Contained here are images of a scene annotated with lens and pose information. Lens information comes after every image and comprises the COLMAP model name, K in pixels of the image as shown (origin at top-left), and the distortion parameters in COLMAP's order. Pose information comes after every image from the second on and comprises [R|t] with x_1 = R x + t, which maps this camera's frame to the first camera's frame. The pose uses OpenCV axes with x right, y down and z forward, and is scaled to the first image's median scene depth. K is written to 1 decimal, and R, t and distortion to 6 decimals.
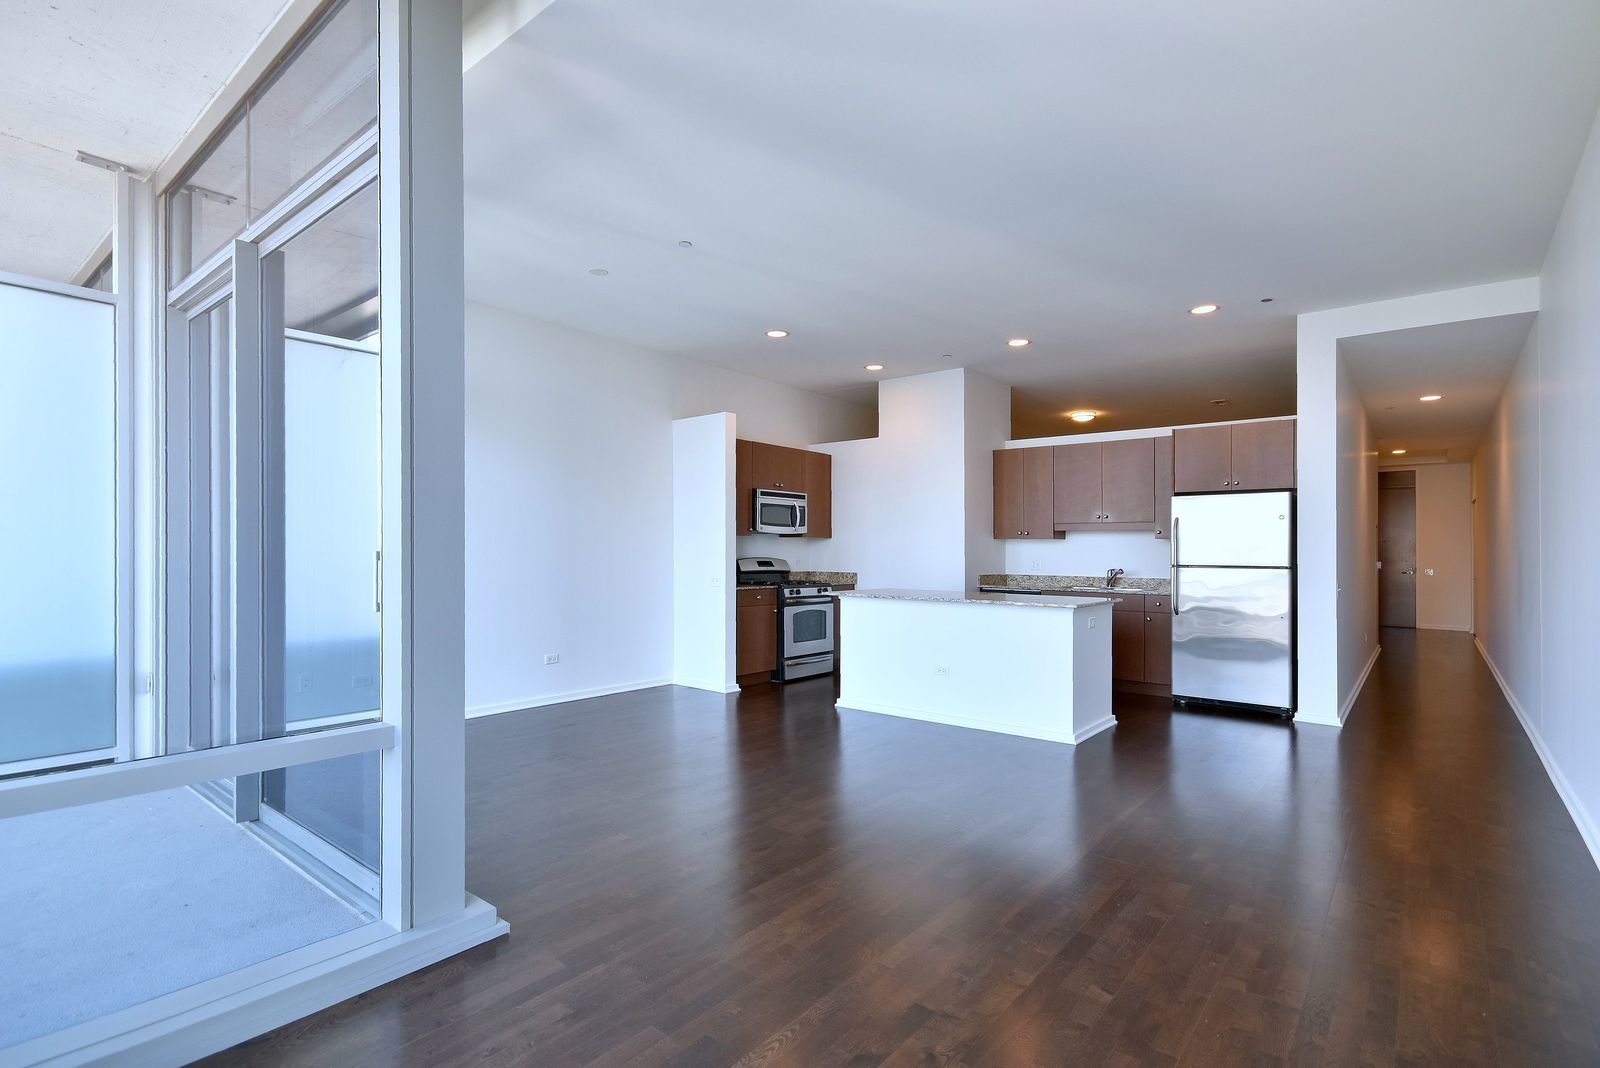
lens RADIAL K [[772.3, 0, 782.3], [0, 772.3, 539.3], [0, 0, 1]] dist [0.013719, -0.005243]
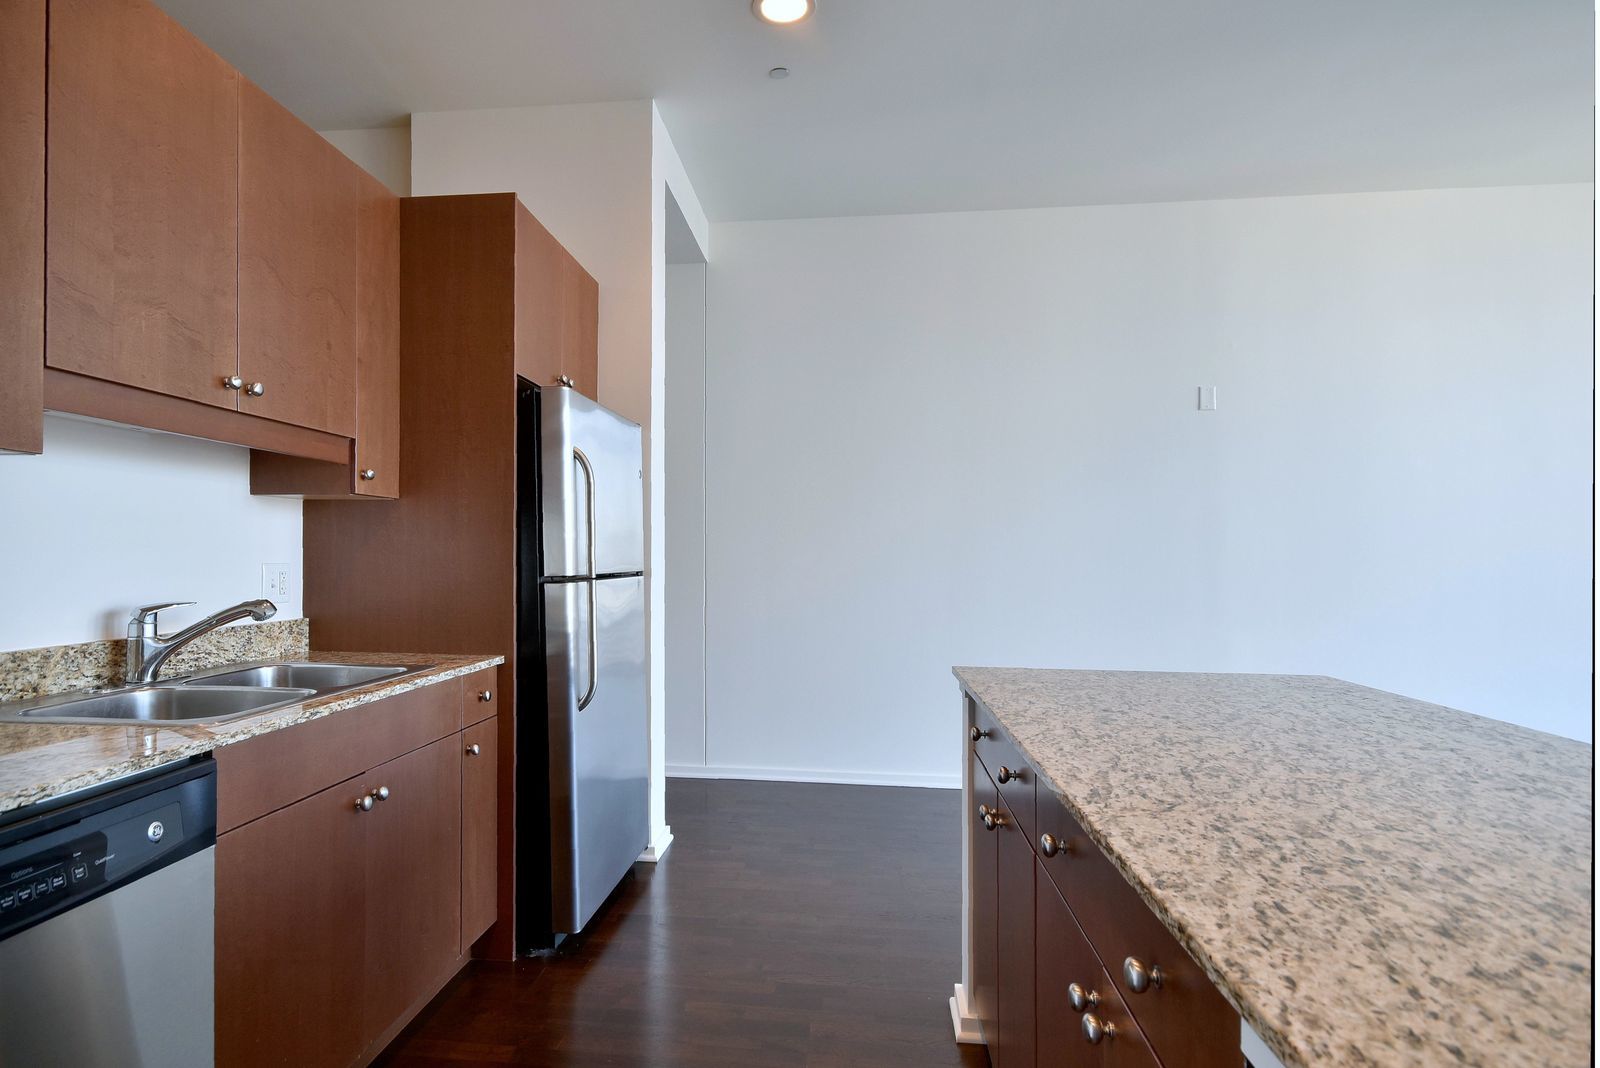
lens RADIAL K [[862.8, 0, 744.1], [0, 862.8, 551.6], [0, 0, 1]] dist [0.004528, 0.001004]
pose [[-0.536702, -0.009332, 0.843720, 0.106337], [-0.025068, 0.999674, -0.004889, 0.019423], [-0.843399, -0.023774, -0.536761, 1.031647]]
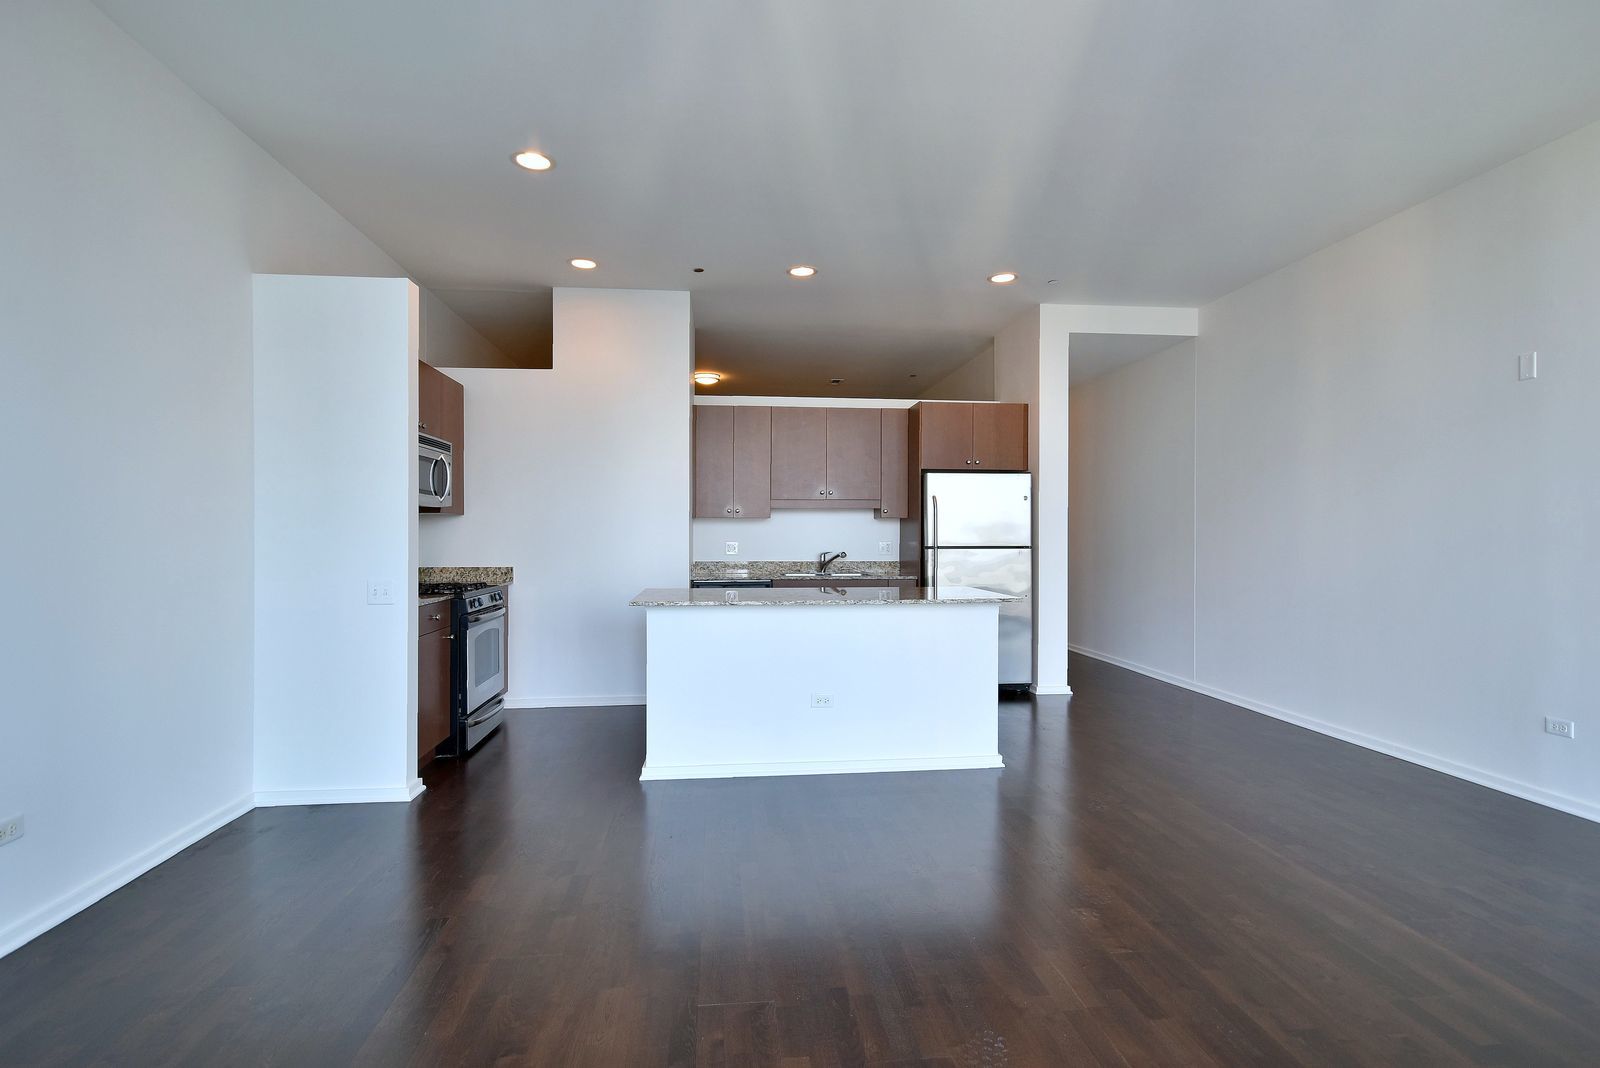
lens RADIAL K [[814.6, 0, 802.3], [0, 814.6, 525.7], [0, 0, 1]] dist [0.016377, -0.002400]
pose [[0.695243, -0.000568, 0.718774, -0.276117], [-0.005936, 0.999961, 0.006532, 0.002118], [-0.718750, -0.008808, 0.695213, 0.384026]]
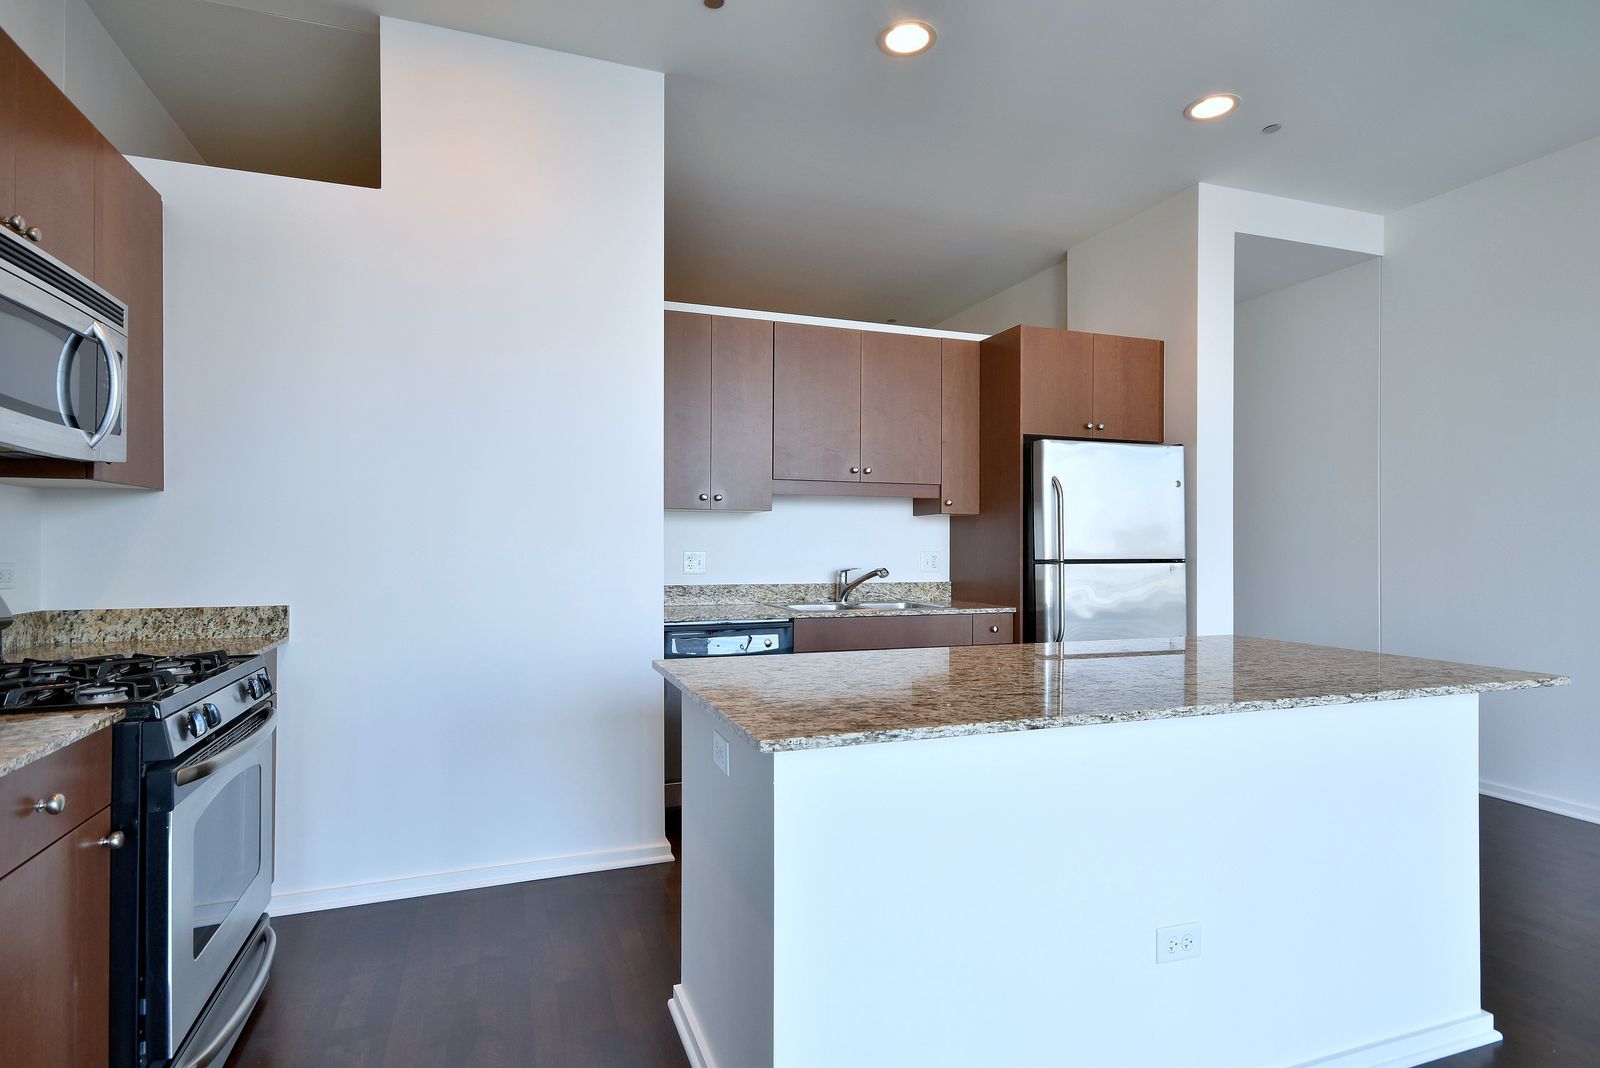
lens RADIAL K [[845.7, 0, 807.2], [0, 845.7, 533.3], [0, 0, 1]] dist [0.018626, 0.000991]
pose [[0.495869, 0.004329, 0.868387, -0.112310], [-0.012876, 0.999914, 0.002368, 0.012977], [-0.868302, -0.012355, 0.495882, 0.758385]]
